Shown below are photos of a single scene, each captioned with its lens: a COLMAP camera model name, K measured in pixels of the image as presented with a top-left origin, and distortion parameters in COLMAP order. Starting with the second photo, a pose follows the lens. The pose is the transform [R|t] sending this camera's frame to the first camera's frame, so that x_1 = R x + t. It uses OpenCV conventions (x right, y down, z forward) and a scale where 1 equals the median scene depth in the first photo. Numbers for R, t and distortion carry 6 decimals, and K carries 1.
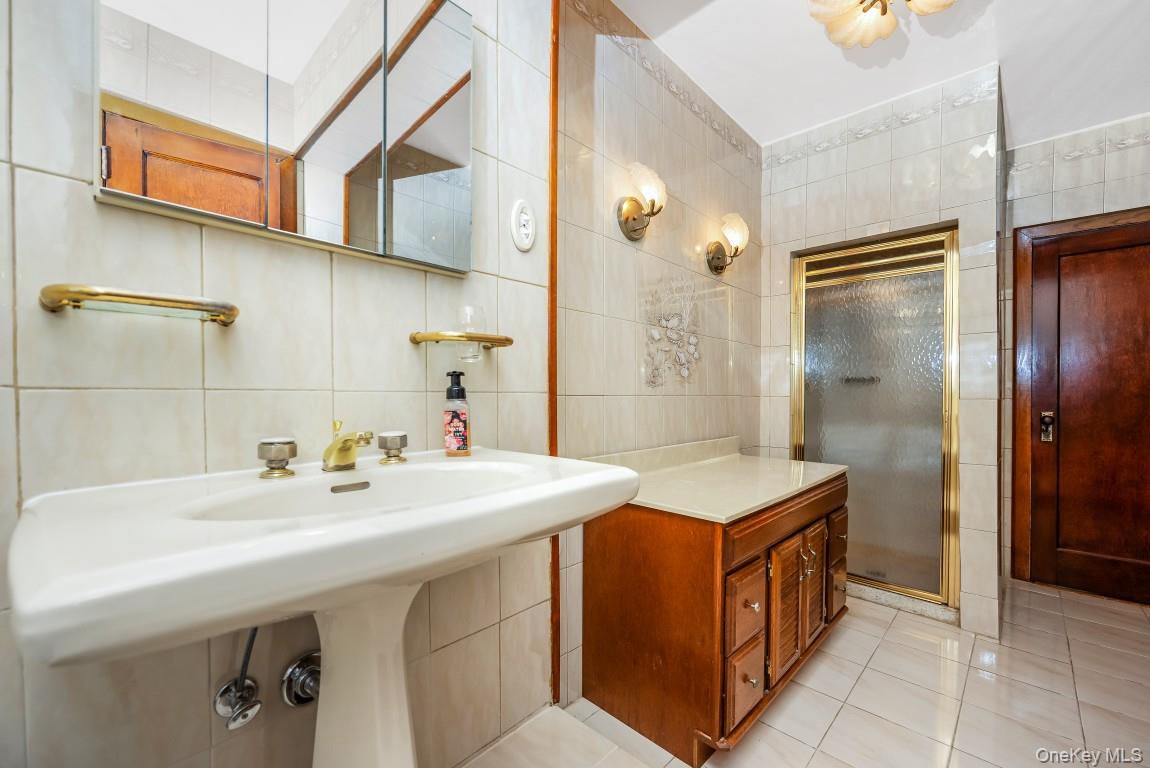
lens RADIAL K [[466.9, 0, 575.1], [0, 466.9, 399.4], [0, 0, 1]] dist [0.000004, -0.000001]
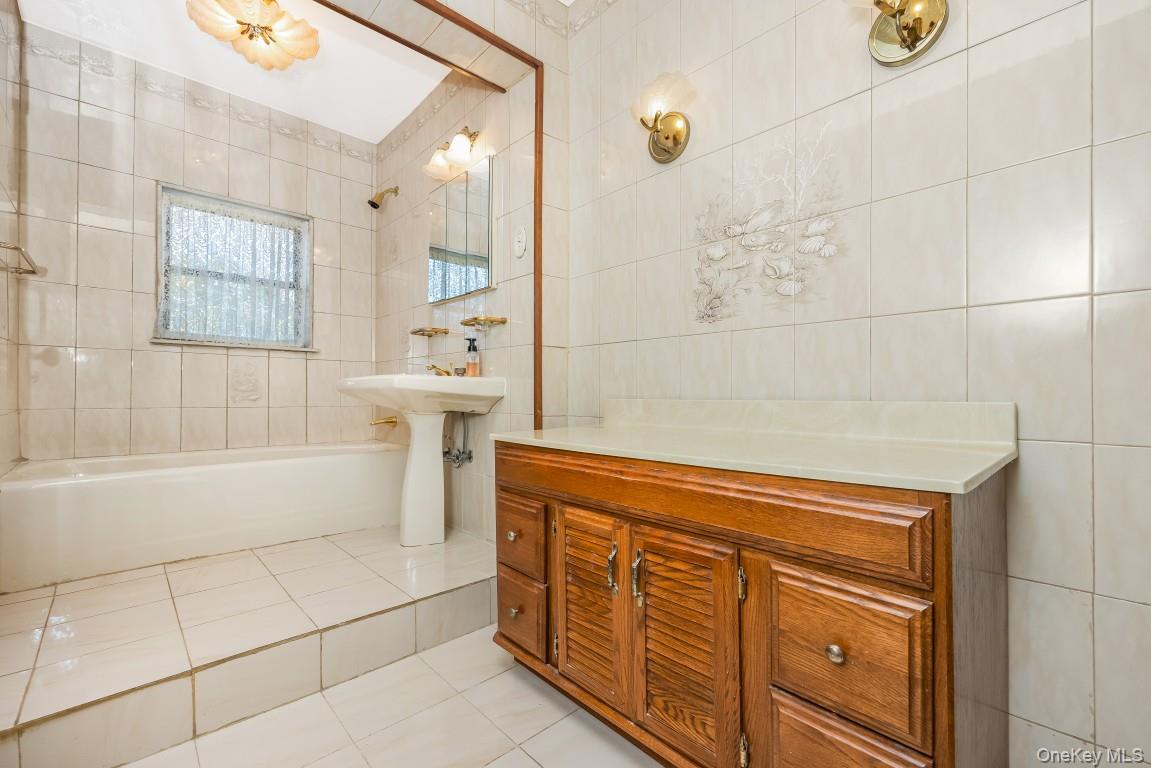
lens RADIAL K [[481.3, 0, 576.9], [0, 481.3, 384.4], [0, 0, 1]] dist [0.002742, 0.000131]
pose [[-0.061298, -0.014802, -0.998010, 0.956890], [-0.009642, 0.999852, -0.014238, 0.088863], [0.998073, 0.008750, -0.061431, 0.813784]]
